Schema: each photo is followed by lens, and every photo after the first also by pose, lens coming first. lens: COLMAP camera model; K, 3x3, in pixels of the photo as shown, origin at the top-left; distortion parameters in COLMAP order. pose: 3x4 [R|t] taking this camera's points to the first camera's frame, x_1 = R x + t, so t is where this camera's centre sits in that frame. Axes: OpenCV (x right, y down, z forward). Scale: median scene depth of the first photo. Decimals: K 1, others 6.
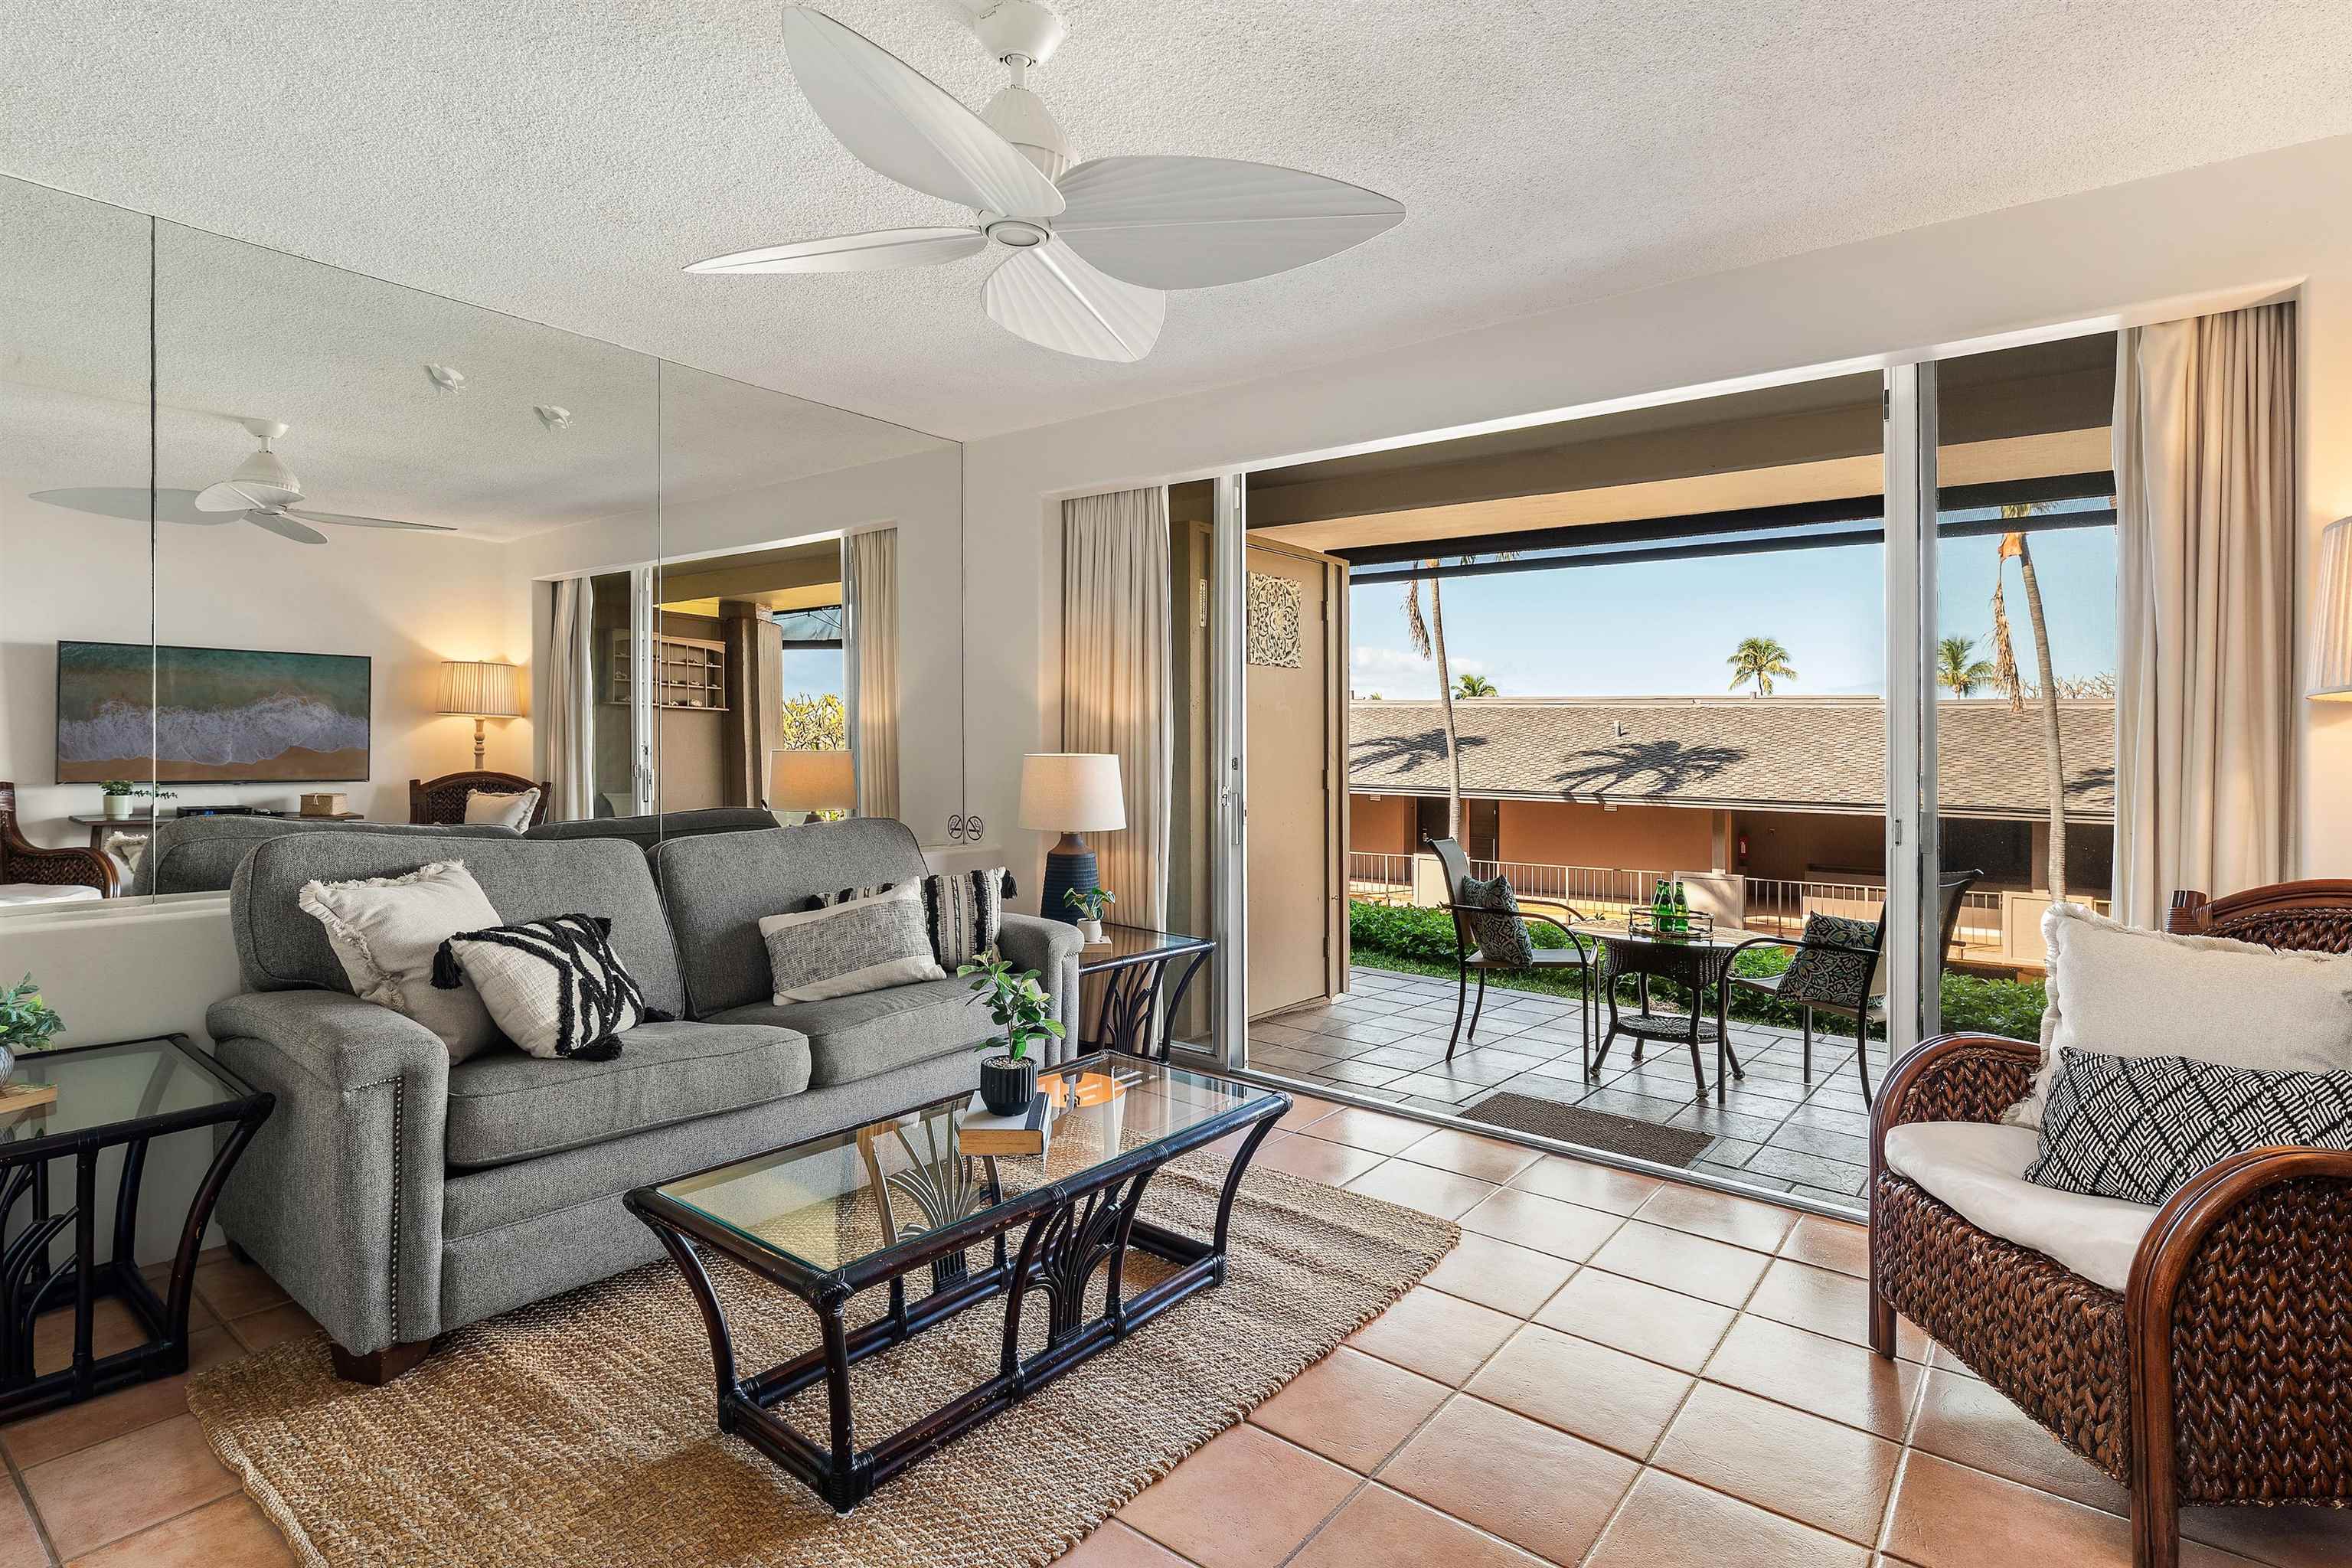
lens RADIAL K [[1165.1, 0, 1180.3], [0, 1165.1, 711.2], [0, 0, 1]] dist [0.000191, -0.000448]
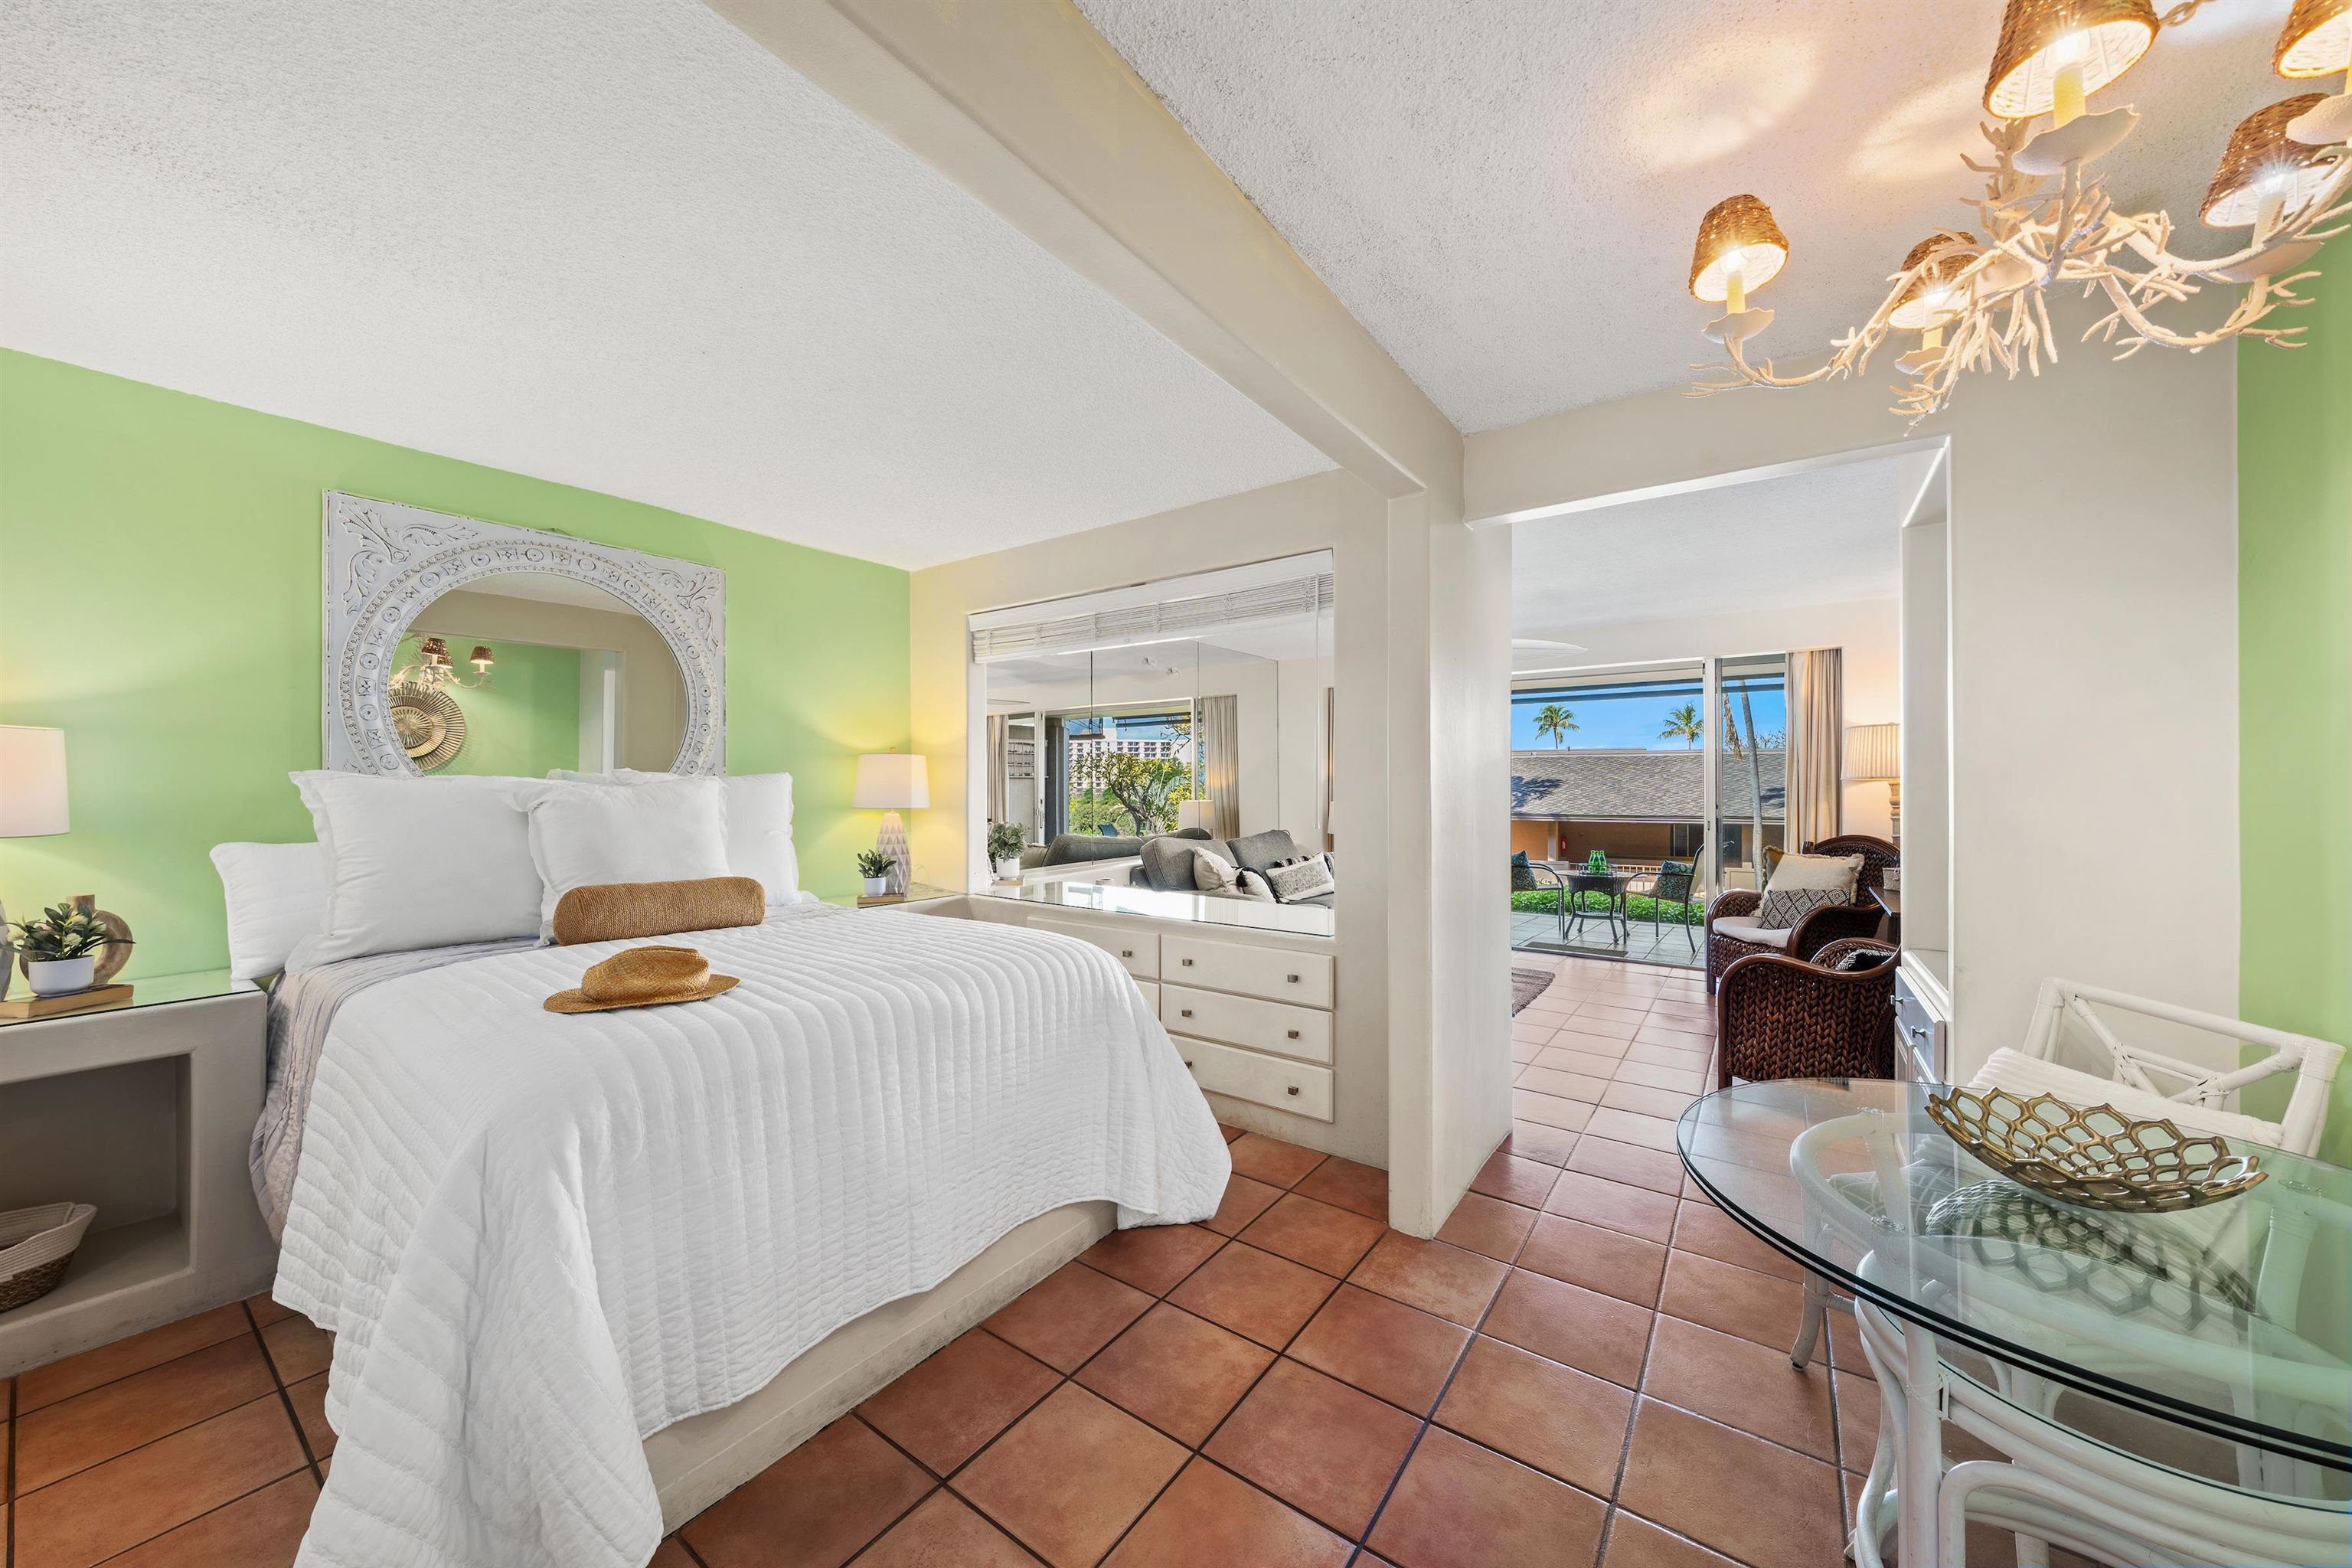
lens RADIAL K [[847.5, 0, 1155.2], [0, 847.5, 780.9], [0, 0, 1]] dist [0.000016, -0.000018]
pose [[0.999233, -0.022275, 0.032202, -0.129638], [0.021487, 0.999466, 0.024620, -0.013356], [-0.032733, -0.023910, 0.999178, -0.164748]]
